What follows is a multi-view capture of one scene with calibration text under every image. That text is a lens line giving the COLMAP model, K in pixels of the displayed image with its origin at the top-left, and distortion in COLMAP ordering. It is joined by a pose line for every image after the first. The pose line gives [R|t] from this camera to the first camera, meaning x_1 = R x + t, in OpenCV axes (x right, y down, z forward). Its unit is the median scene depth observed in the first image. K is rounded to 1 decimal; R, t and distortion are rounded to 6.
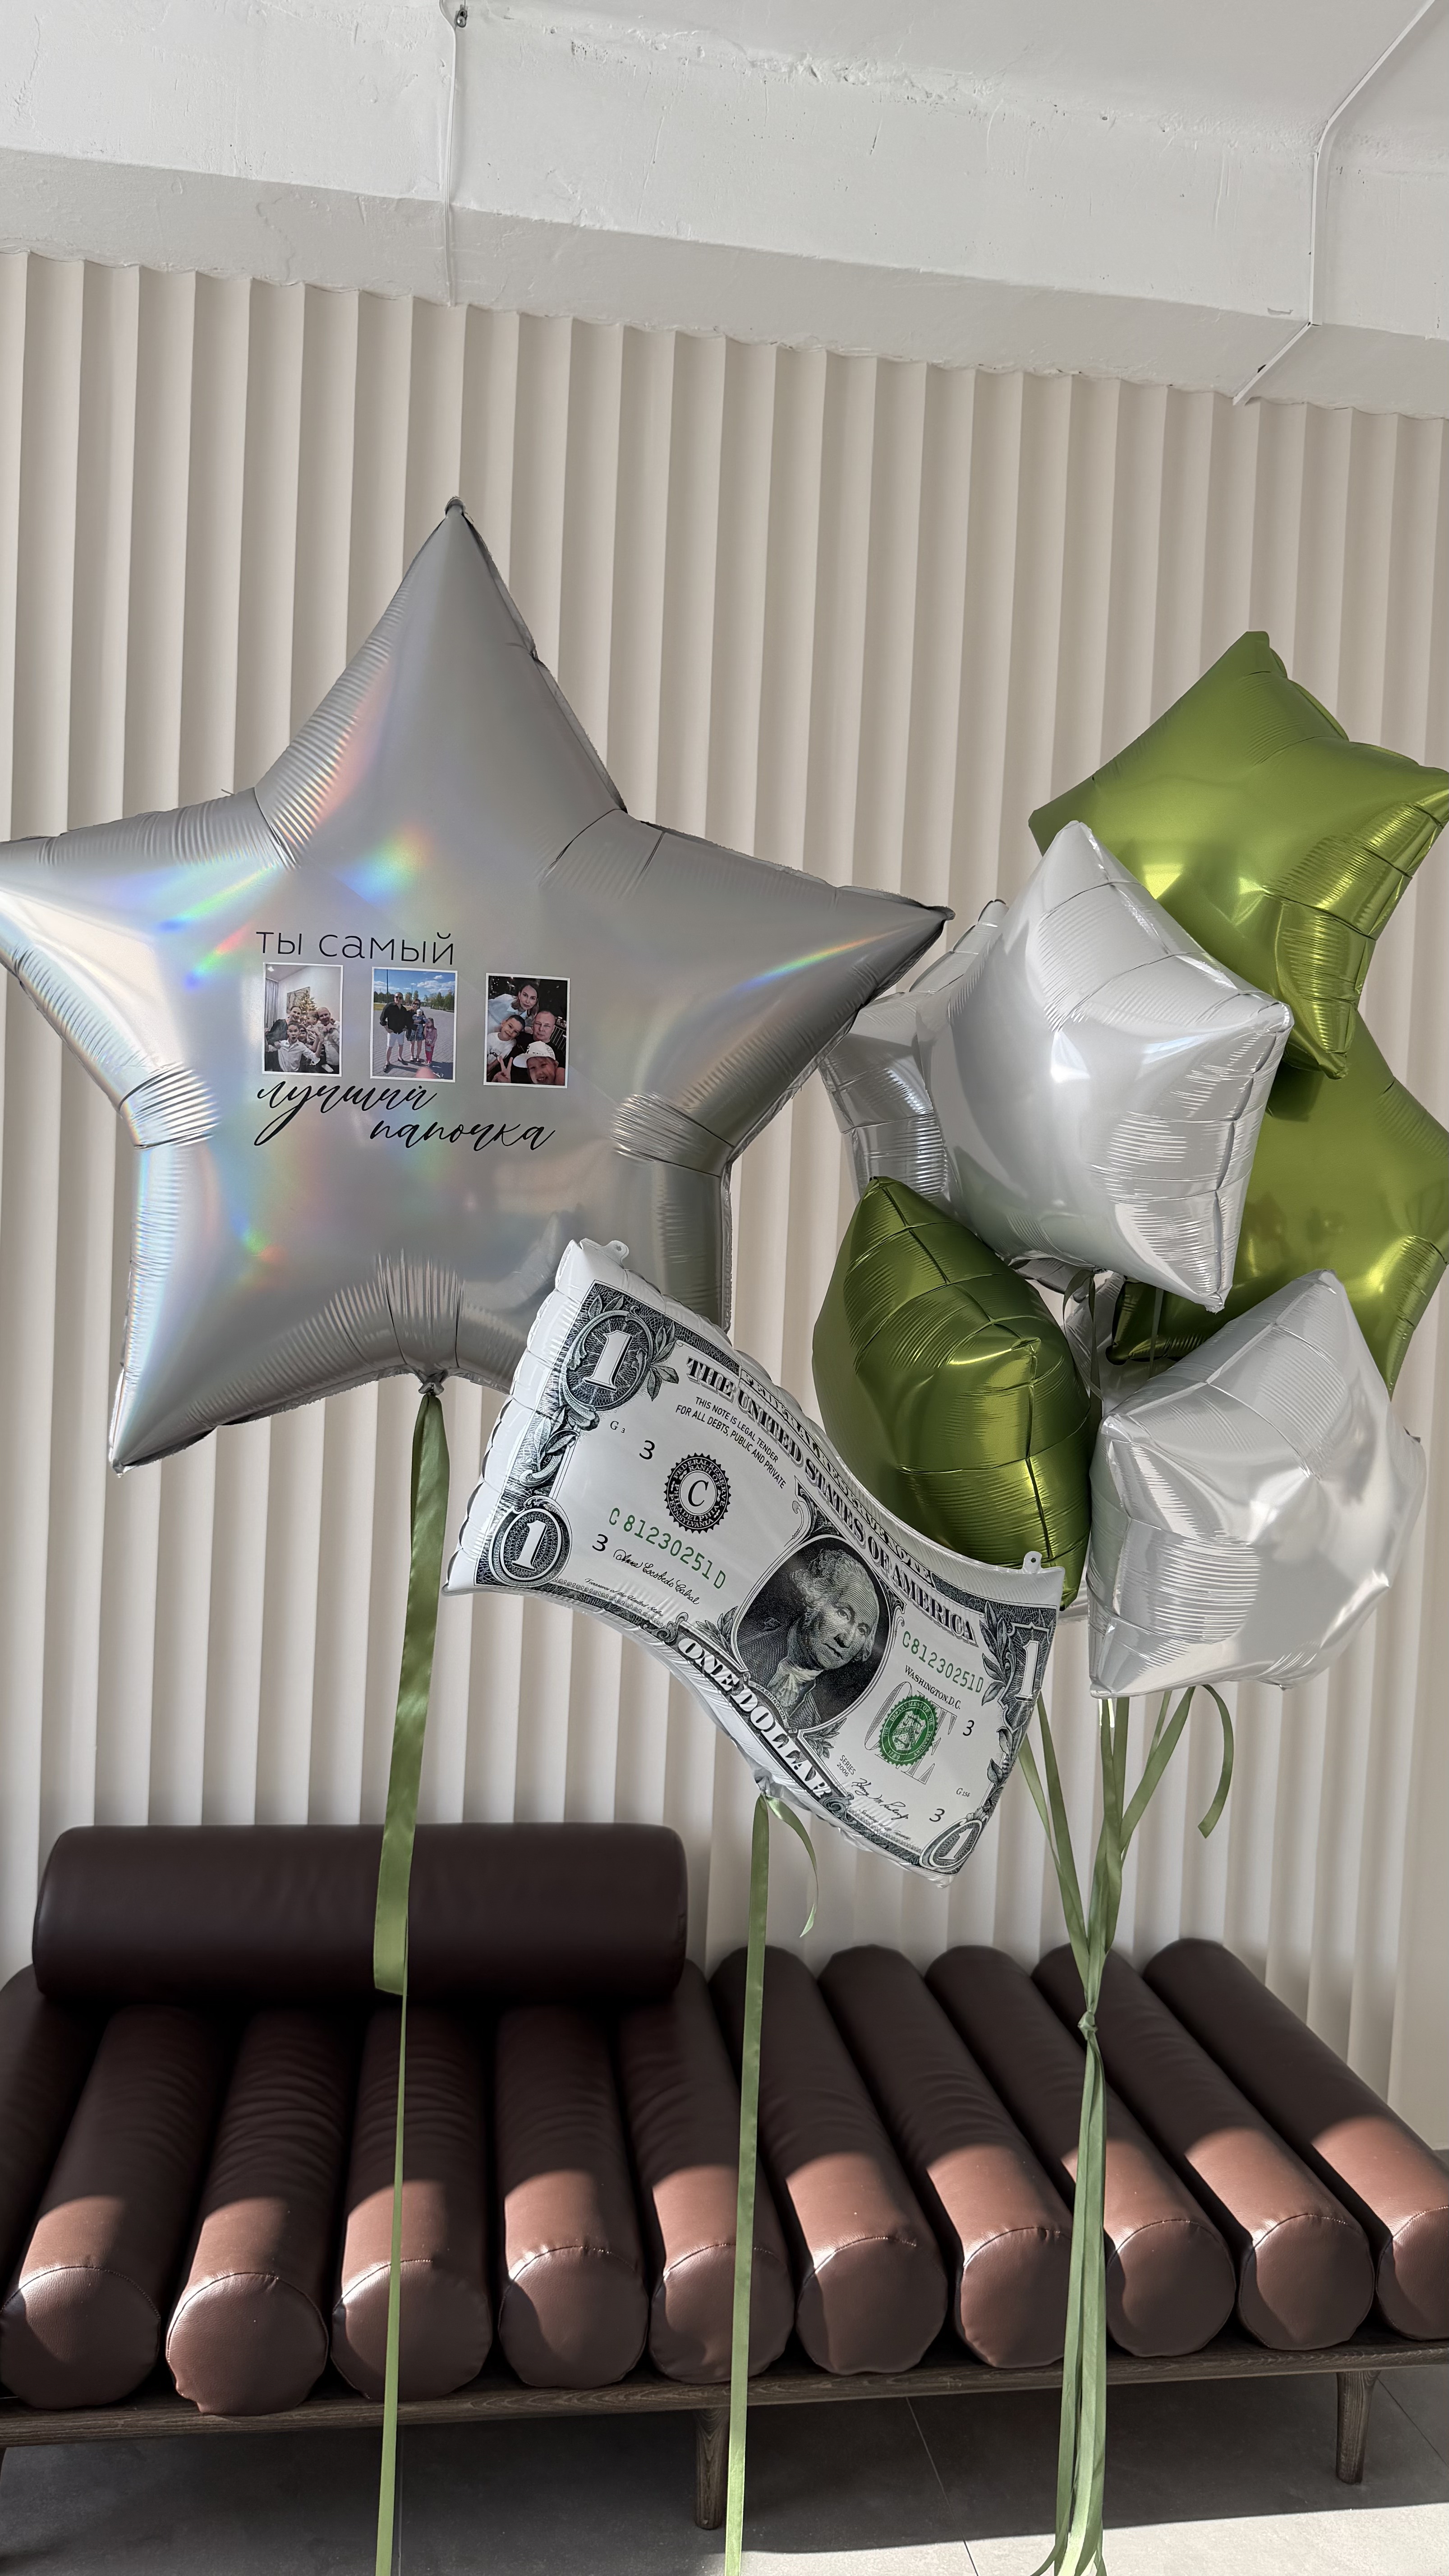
lens RADIAL K [[1856.0, 0, 732.9], [0, 1856.0, 1270.5], [0, 0, 1]] dist [0.024223, -0.022077]
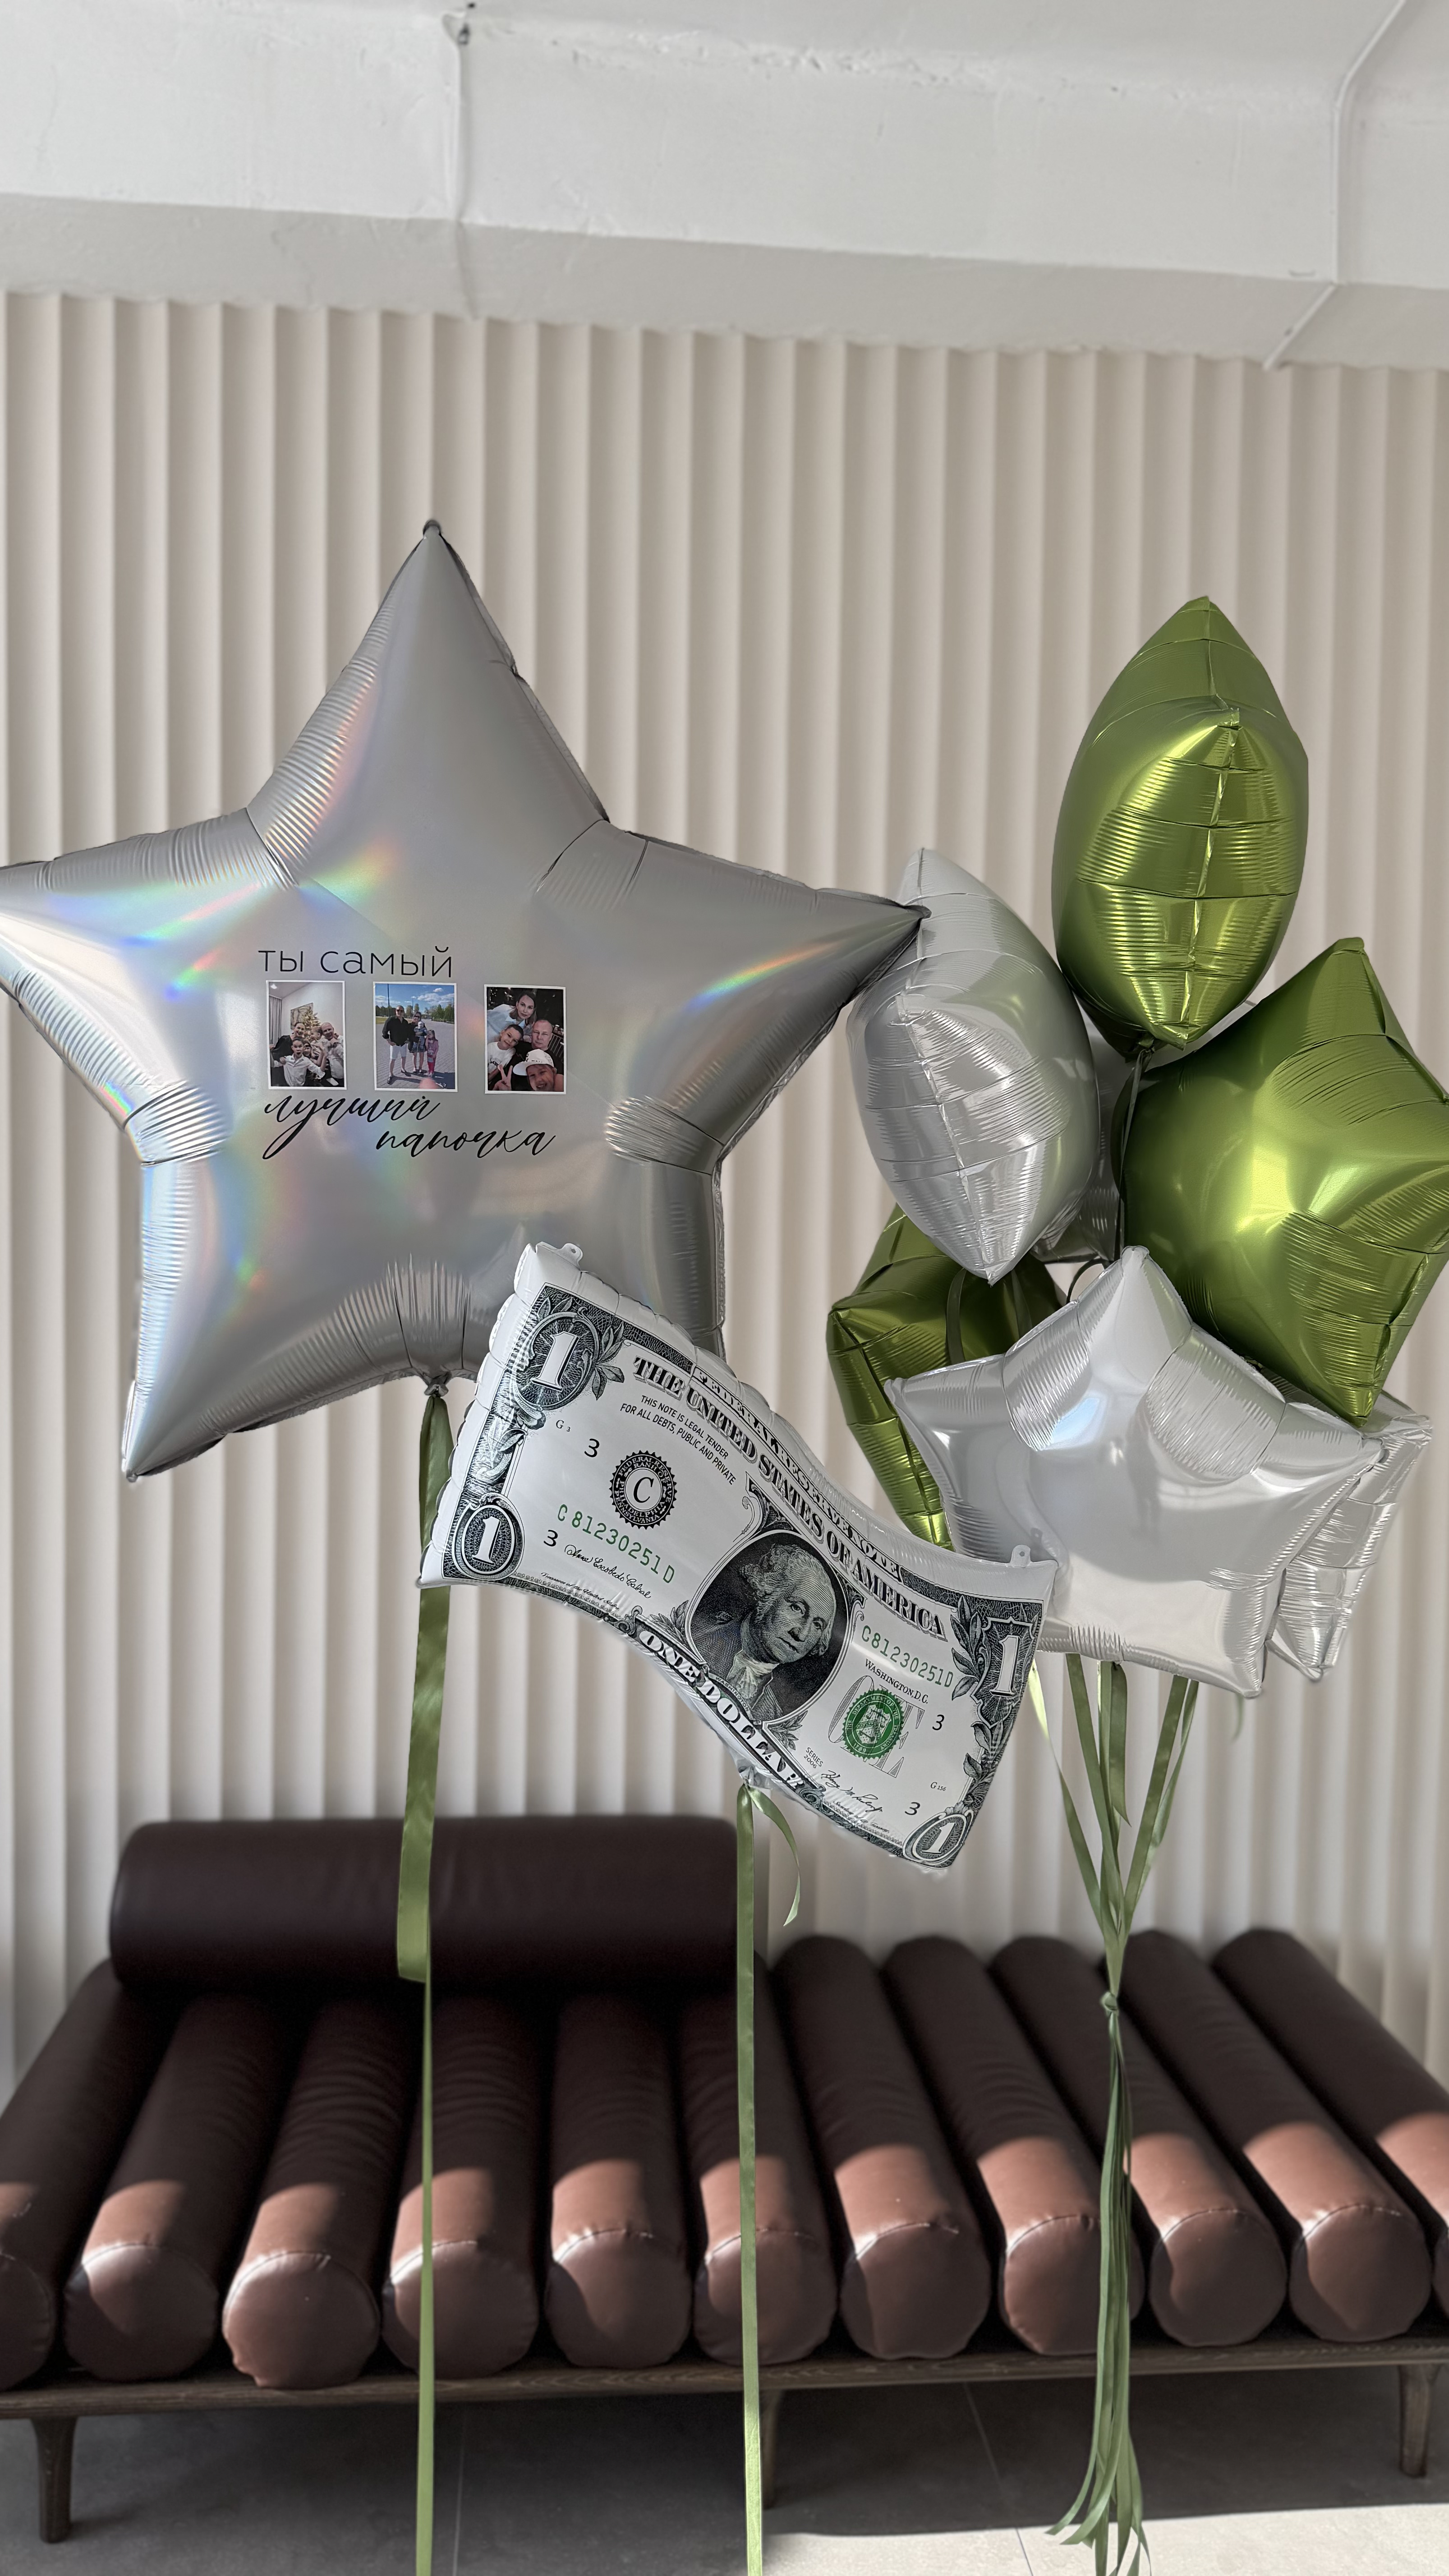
lens RADIAL K [[1856.0, 0, 724.3], [0, 1856.0, 1274.0], [0, 0, 1]] dist [0.024223, -0.022077]
pose [[0.997207, -0.026328, -0.069888, 0.054420], [0.026797, 0.999624, 0.005777, -0.001941], [0.069709, -0.007634, 0.997538, -0.005947]]
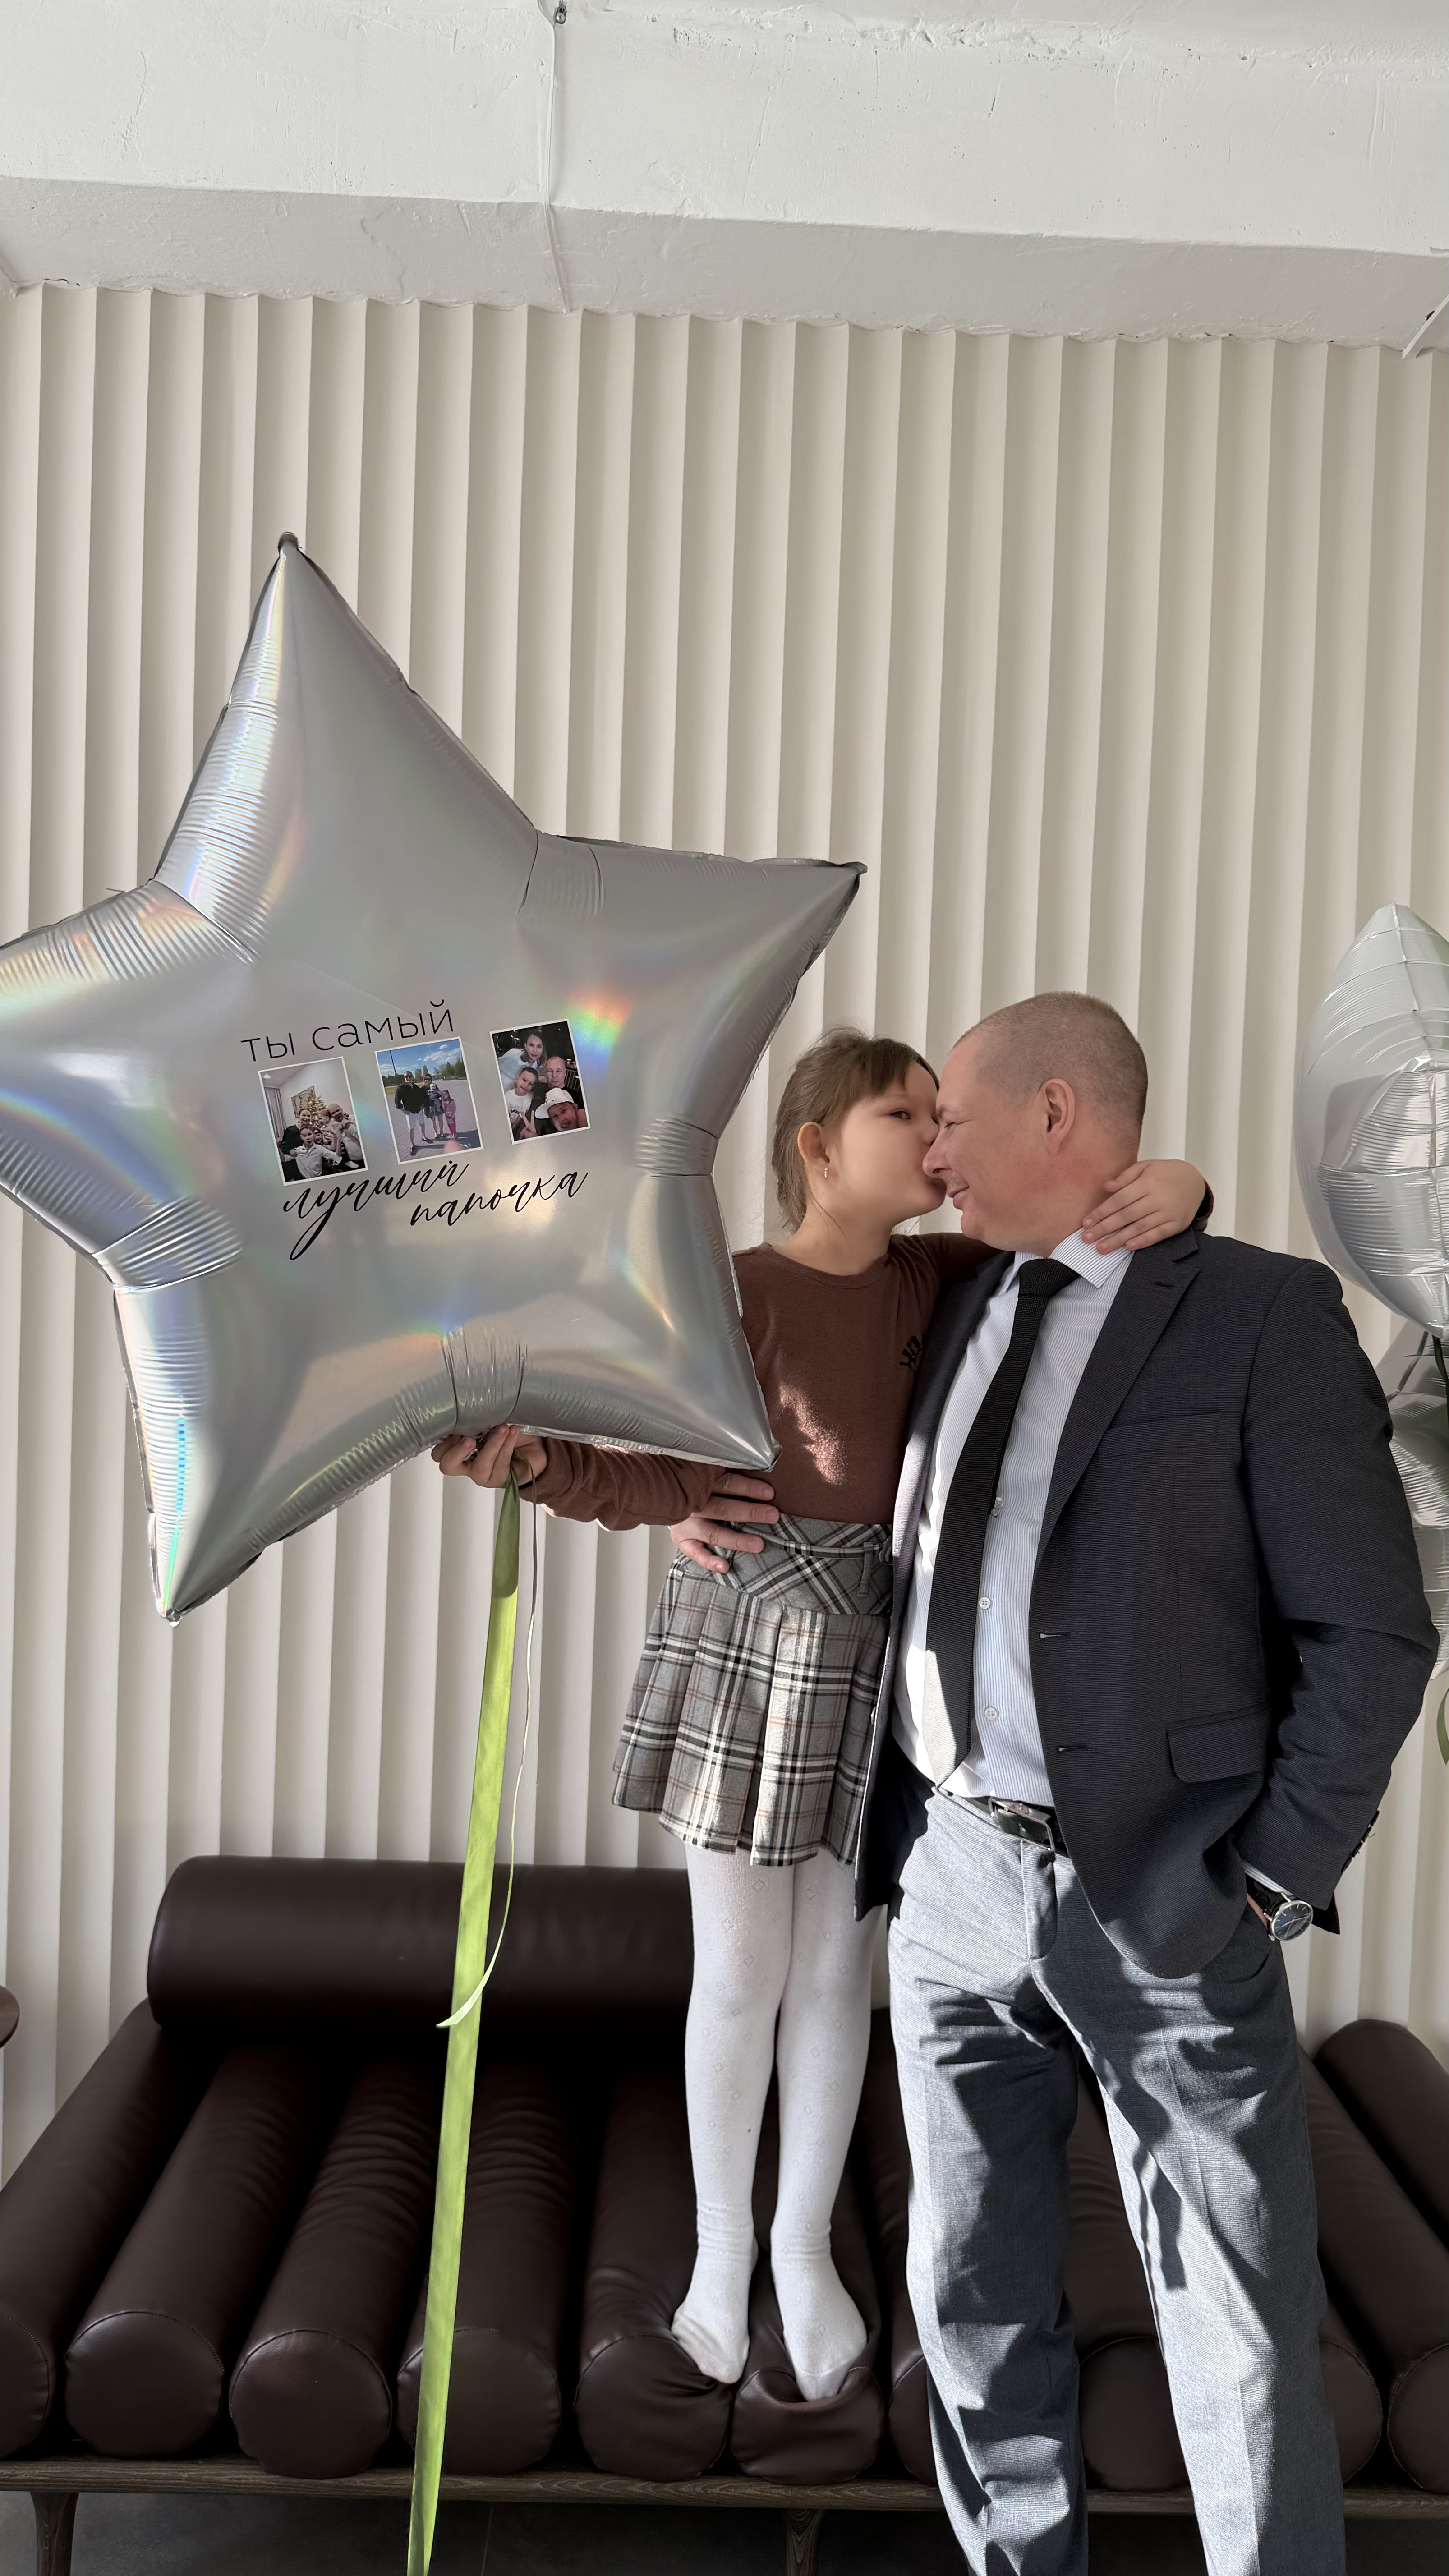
lens RADIAL K [[1856.0, 0, 739.1], [0, 1856.0, 1275.0], [0, 0, 1]] dist [0.024223, -0.022077]
pose [[0.991123, -0.005443, -0.132837, 0.083264], [0.003714, 0.999905, -0.013256, 0.003317], [0.132897, 0.012645, 0.991049, 0.057810]]
